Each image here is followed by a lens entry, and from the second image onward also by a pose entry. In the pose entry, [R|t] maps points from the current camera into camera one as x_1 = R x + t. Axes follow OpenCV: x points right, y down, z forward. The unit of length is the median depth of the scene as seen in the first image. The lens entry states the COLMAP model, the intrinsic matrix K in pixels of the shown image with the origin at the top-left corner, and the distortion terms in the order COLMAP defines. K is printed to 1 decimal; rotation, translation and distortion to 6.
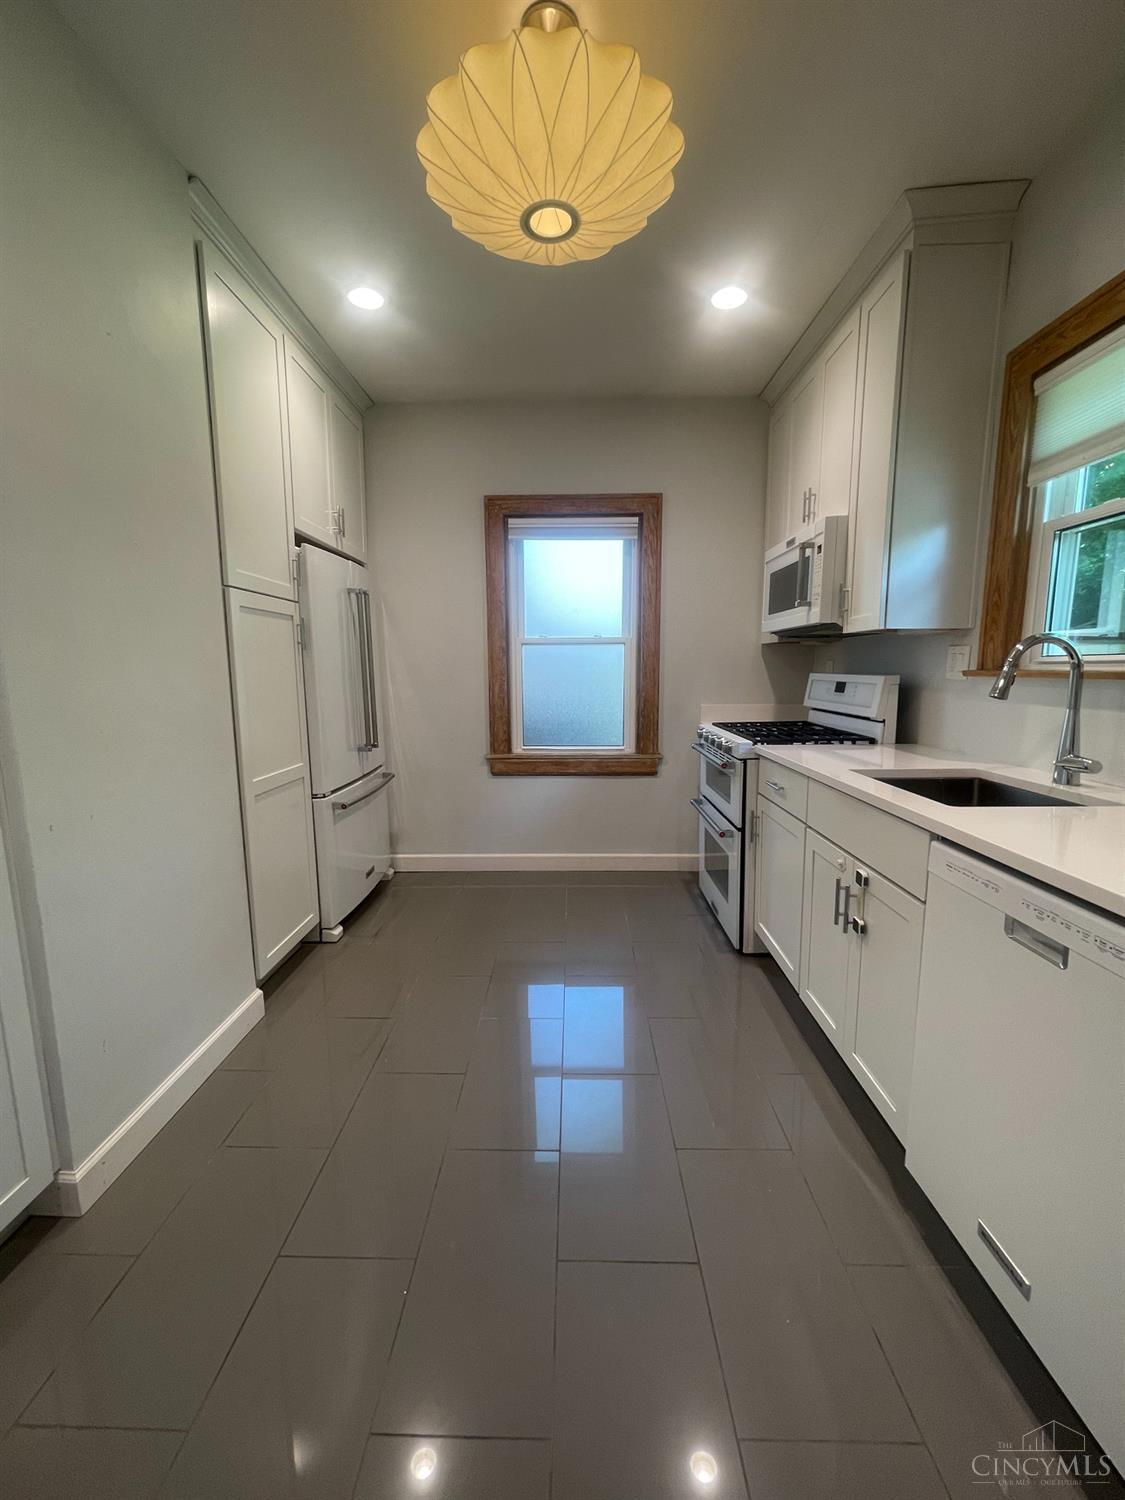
lens RADIAL K [[609.1, 0, 553.0], [0, 609.1, 750.6], [0, 0, 1]] dist [-0.002039, -0.000075]
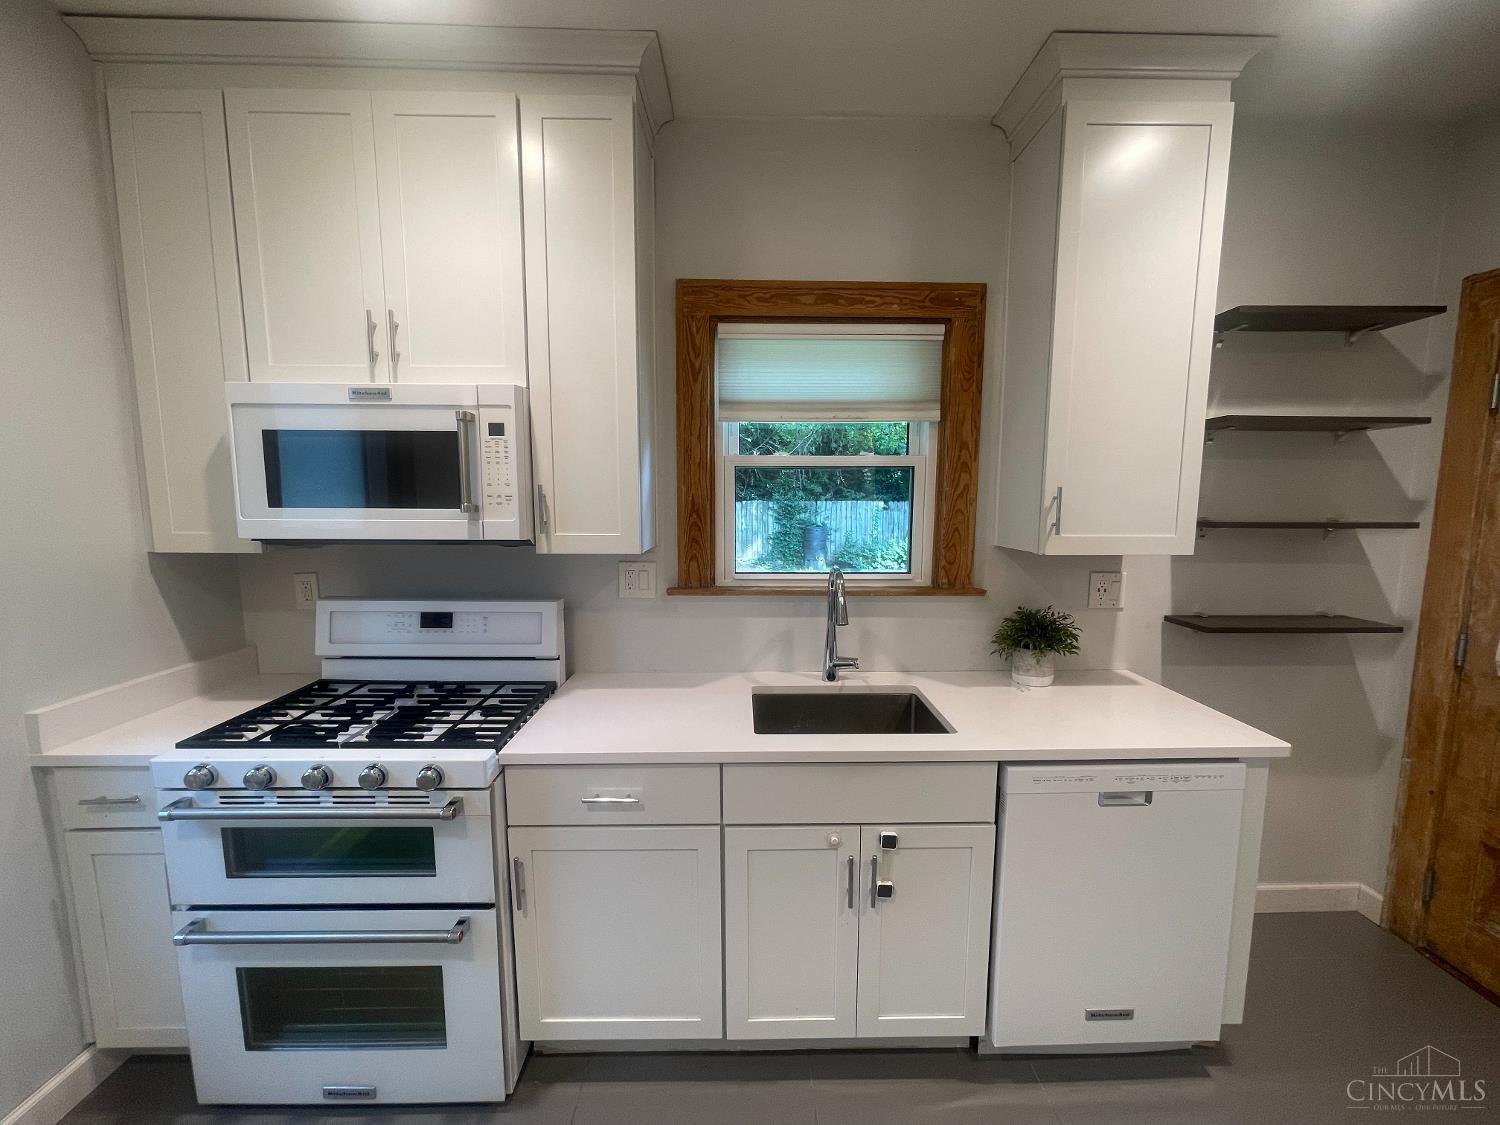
lens RADIAL K [[609.1, 0, 748.0], [0, 609.1, 569.0], [0, 0, 1]] dist [-0.002039, -0.000075]
pose [[-0.047256, -0.110936, 0.992703, -0.248126], [0.131605, 0.984459, 0.116279, -0.226856], [-0.990175, 0.136139, -0.031922, 0.786637]]
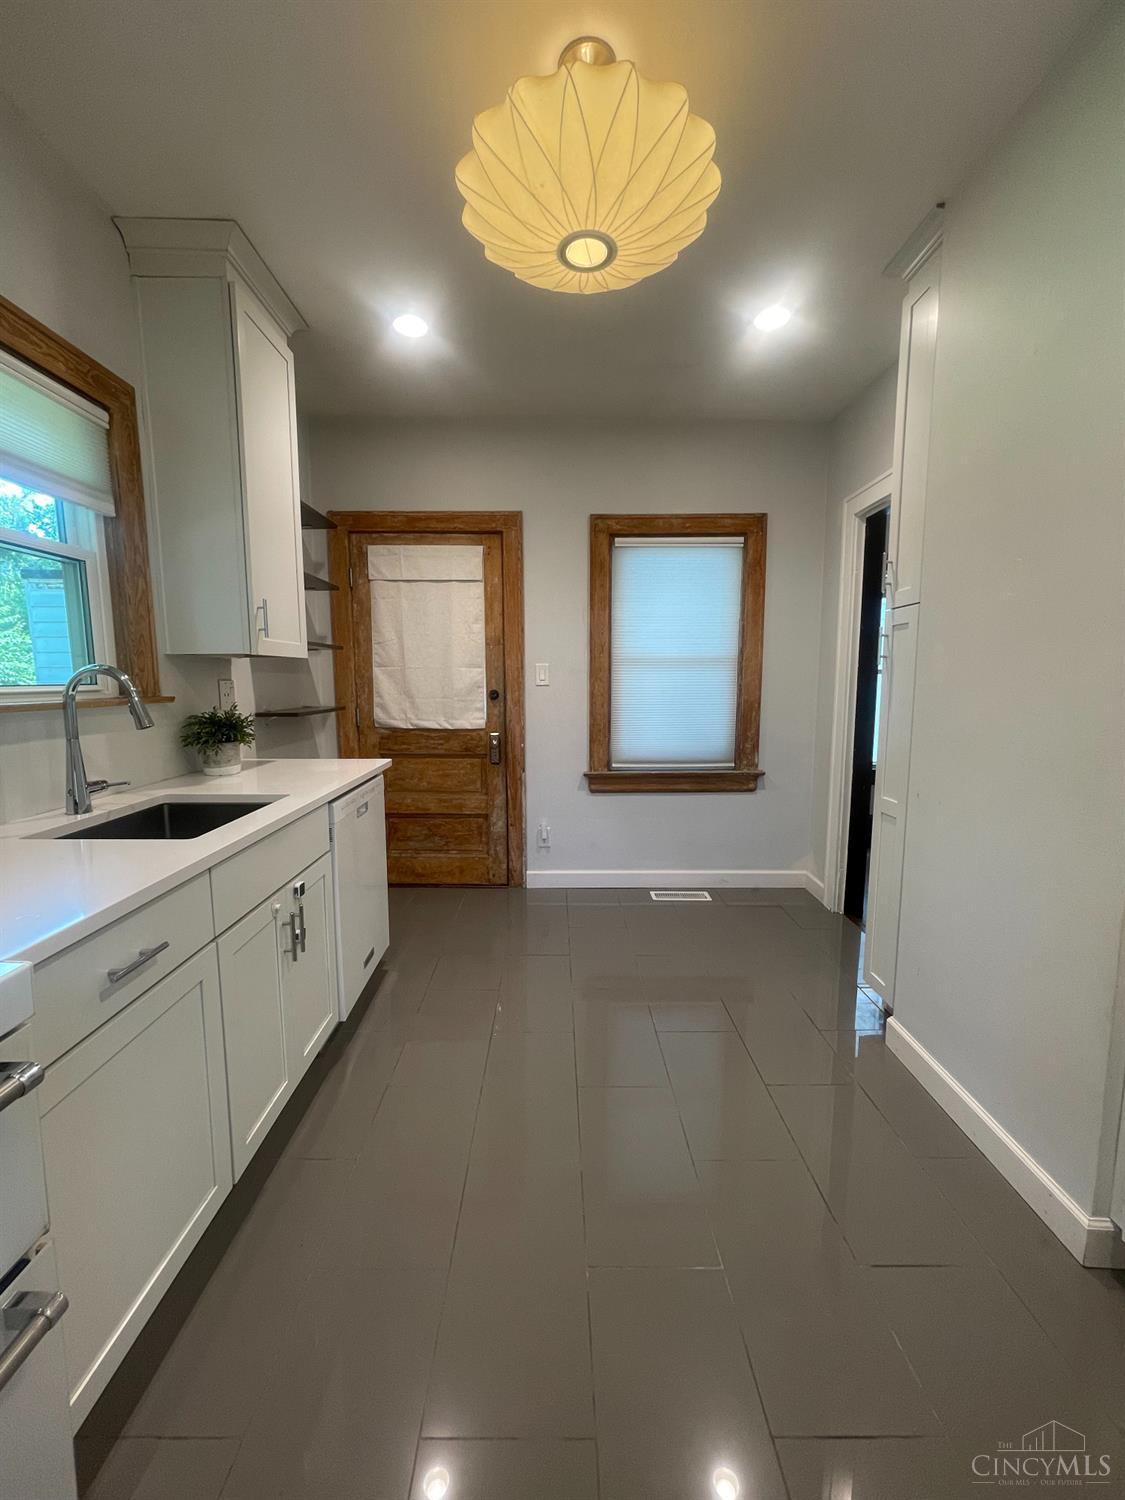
lens RADIAL K [[609.1, 0, 554.6], [0, 609.1, 750.5], [0, 0, 1]] dist [-0.002039, -0.000075]
pose [[-0.999453, 0.014836, -0.029551, 0.054359], [0.006918, 0.967740, 0.251857, -0.197094], [0.032334, 0.251515, -0.967313, 1.320221]]
